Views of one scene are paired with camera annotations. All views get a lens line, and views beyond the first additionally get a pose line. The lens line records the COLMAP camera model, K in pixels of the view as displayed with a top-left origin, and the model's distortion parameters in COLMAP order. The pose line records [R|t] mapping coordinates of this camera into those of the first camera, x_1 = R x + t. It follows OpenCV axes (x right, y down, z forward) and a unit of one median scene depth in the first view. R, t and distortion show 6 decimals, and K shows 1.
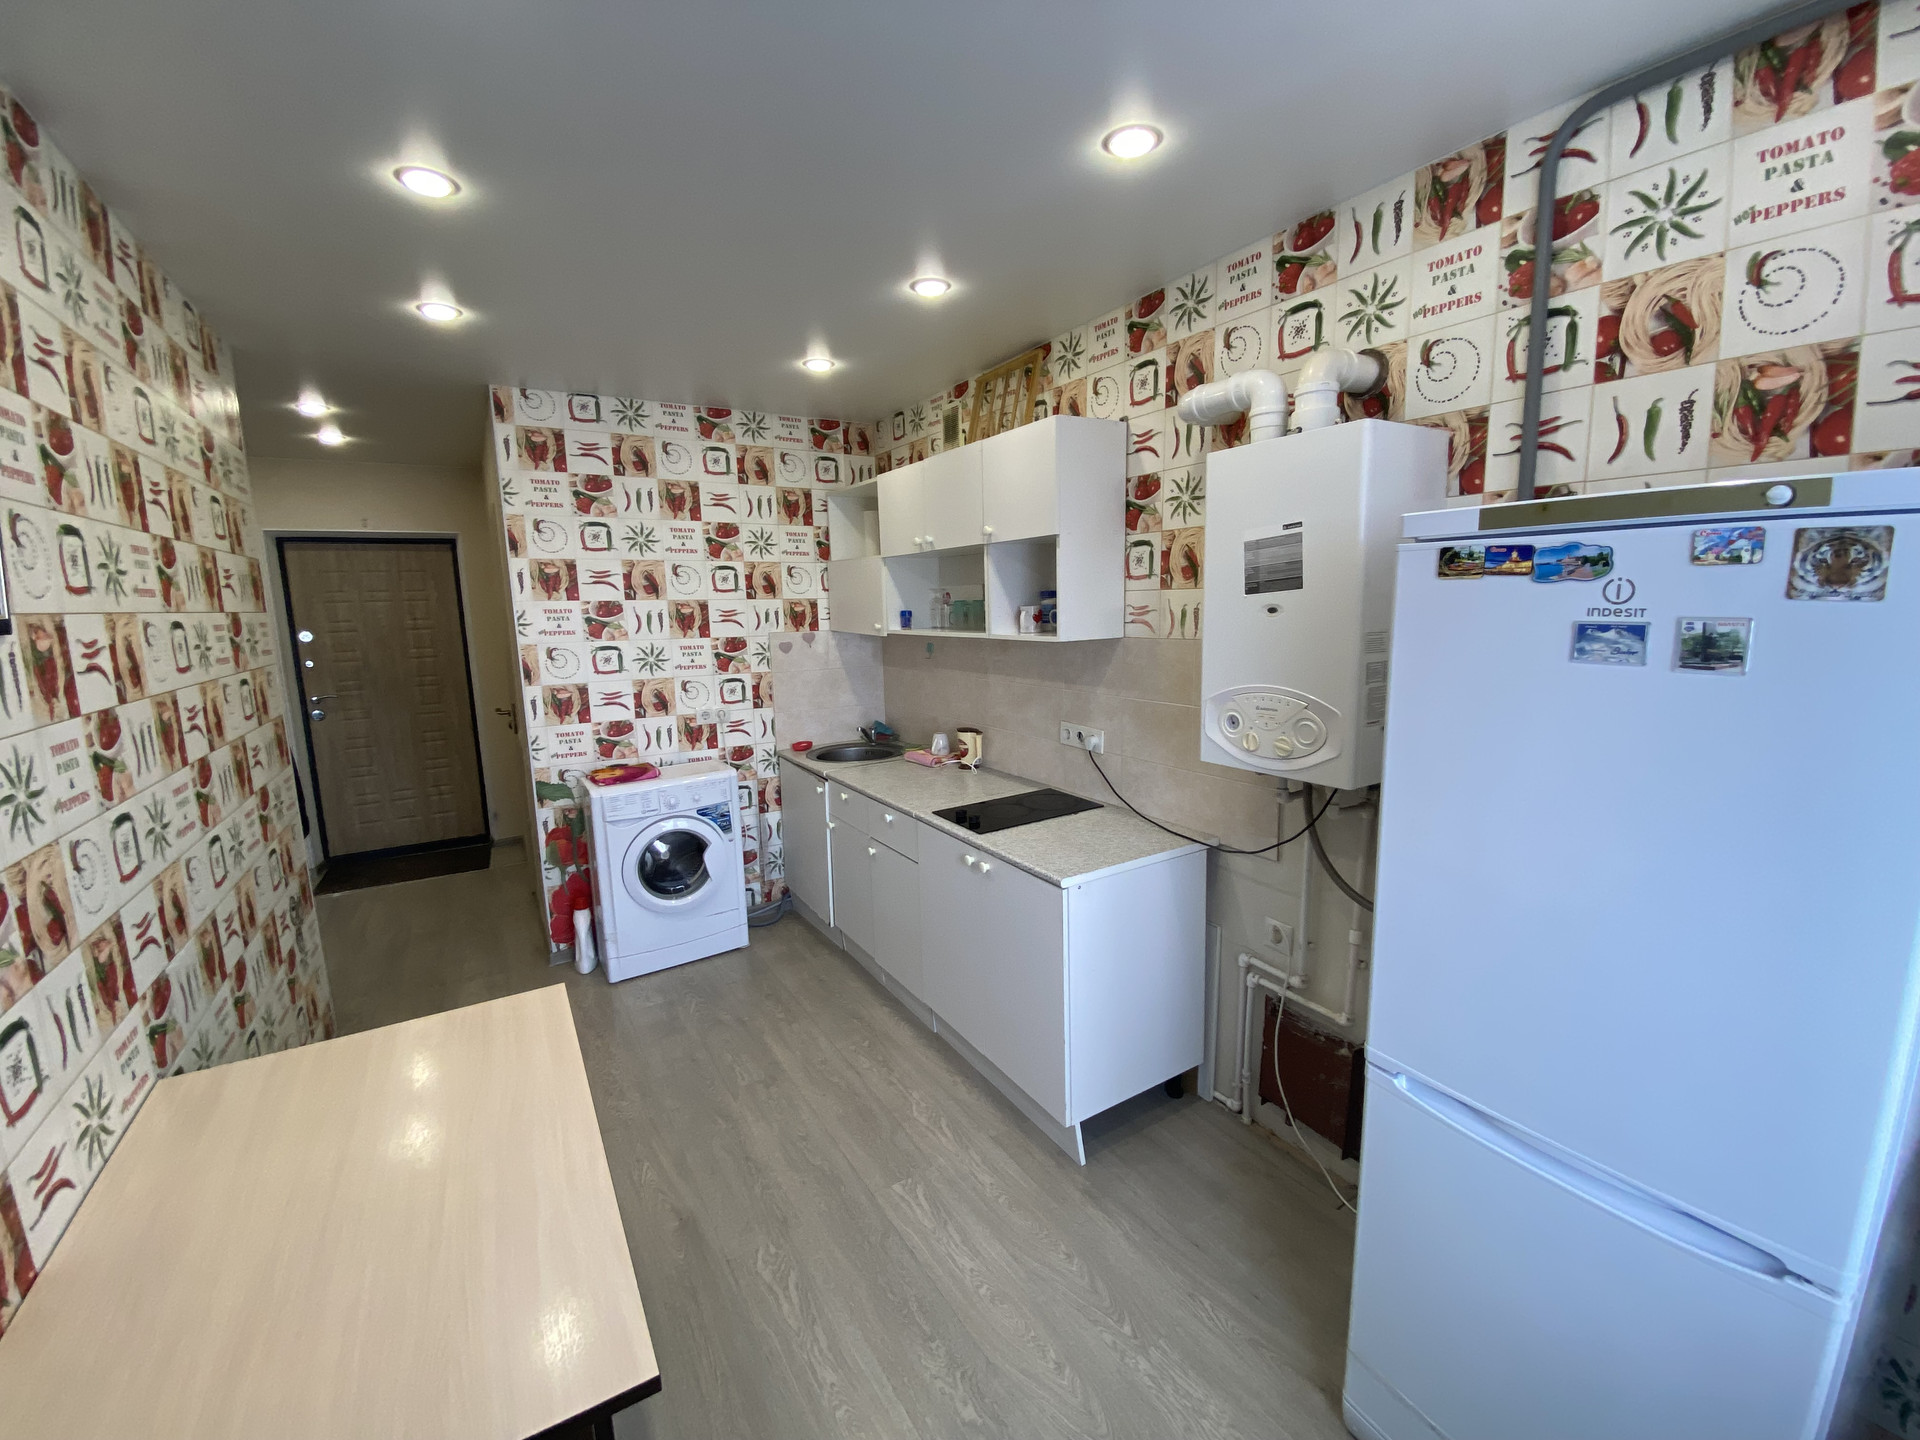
lens RADIAL K [[779.6, 0, 986.1], [0, 779.6, 725.8], [0, 0, 1]] dist [0.007247, -0.012212]
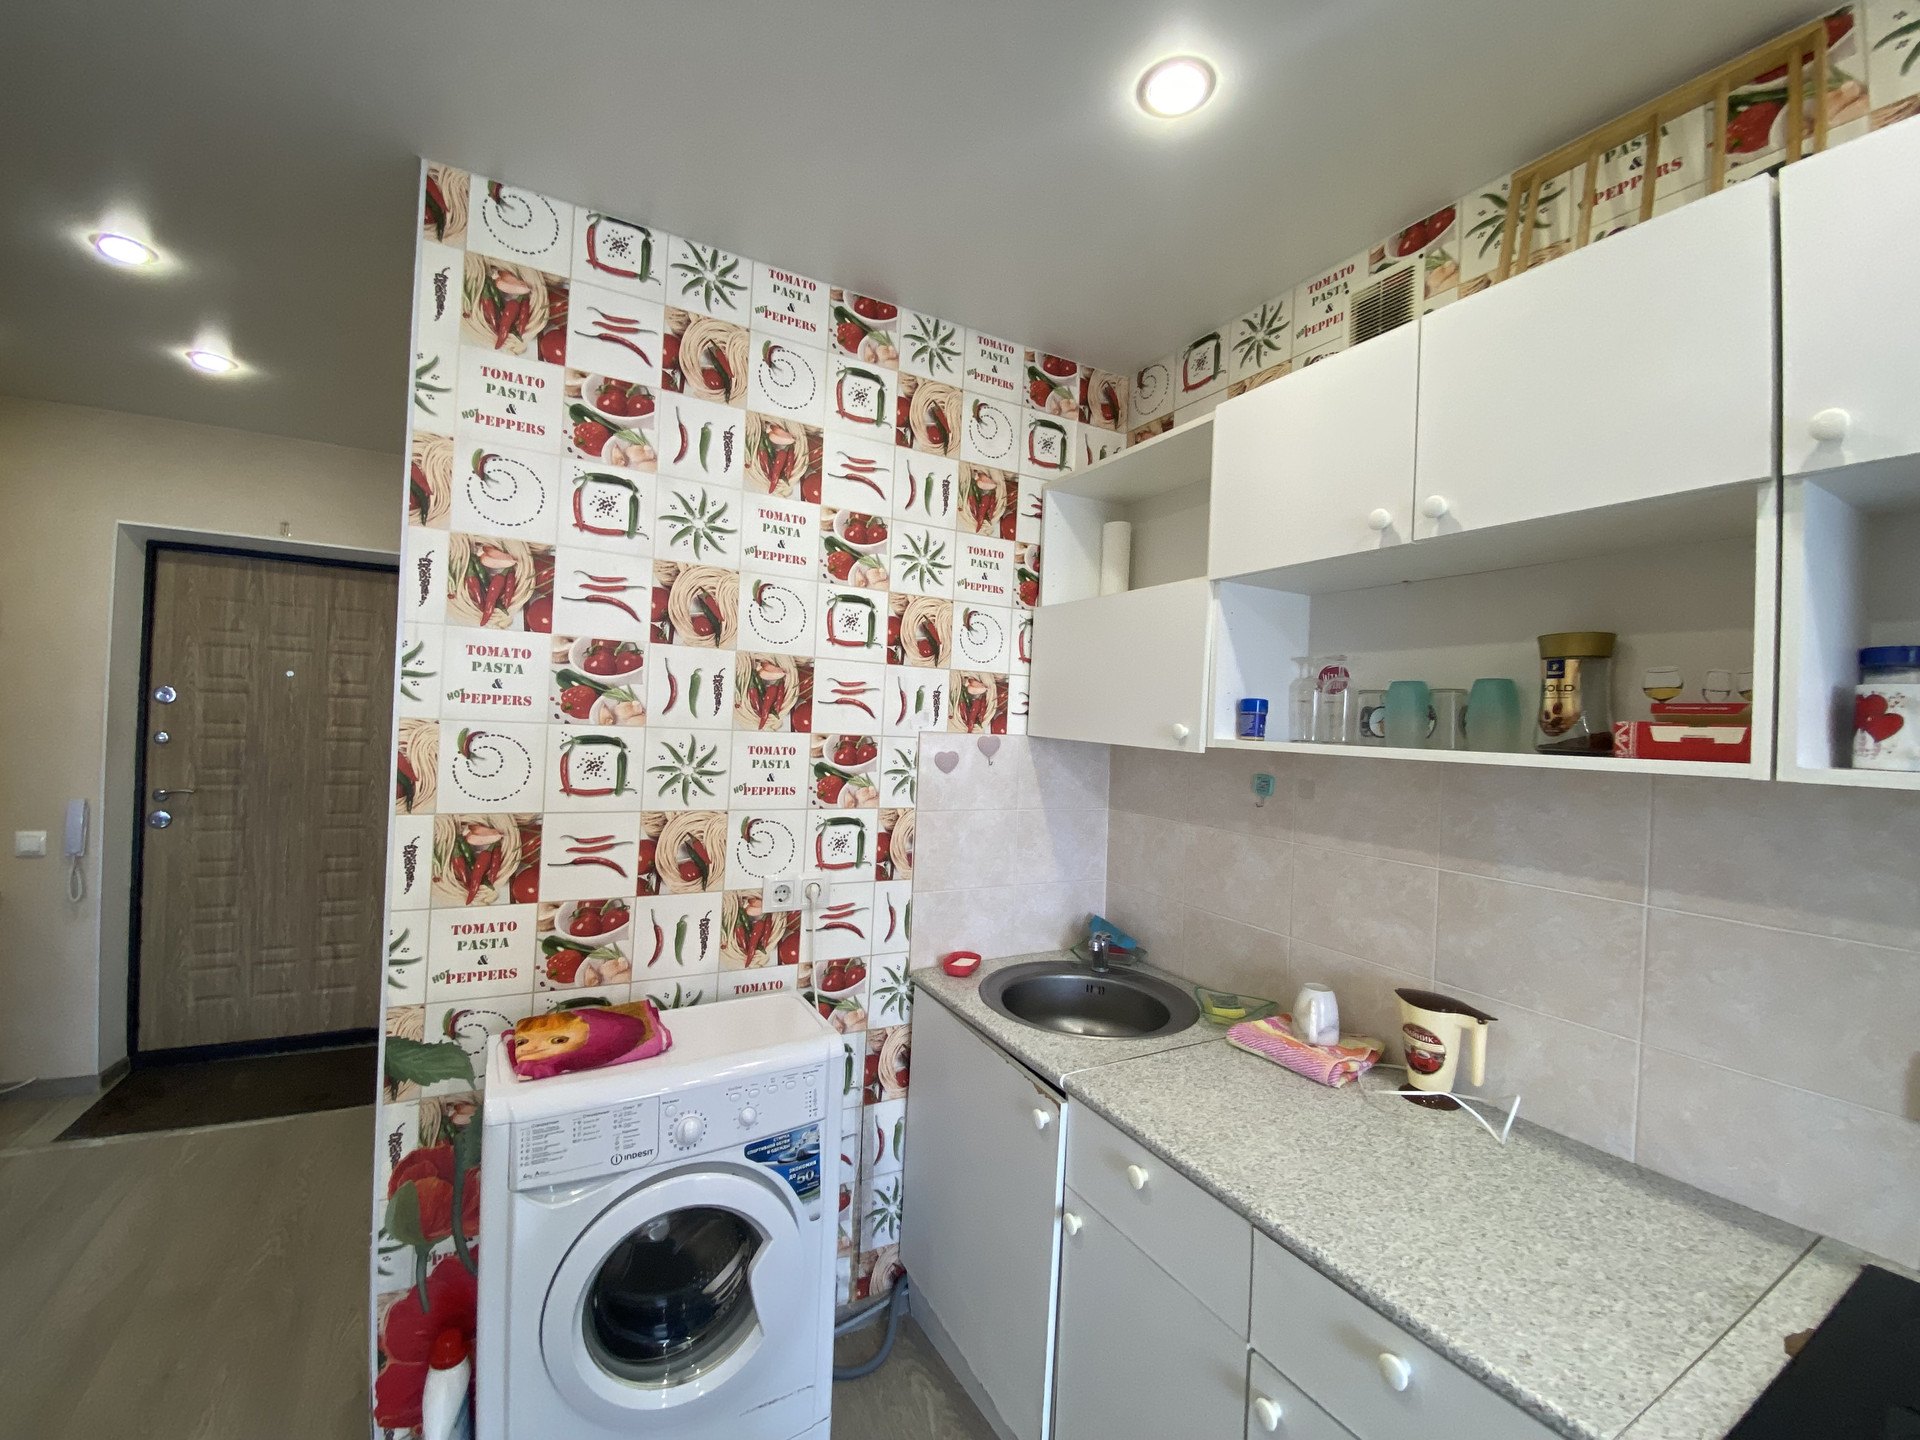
lens RADIAL K [[779.6, 0, 970.3], [0, 779.6, 723.8], [0, 0, 1]] dist [0.007247, -0.012212]
pose [[0.995743, 0.063151, -0.067134, -0.236478], [-0.073143, 0.984621, -0.158658, -0.052223], [0.056083, 0.162893, 0.985049, 0.558568]]
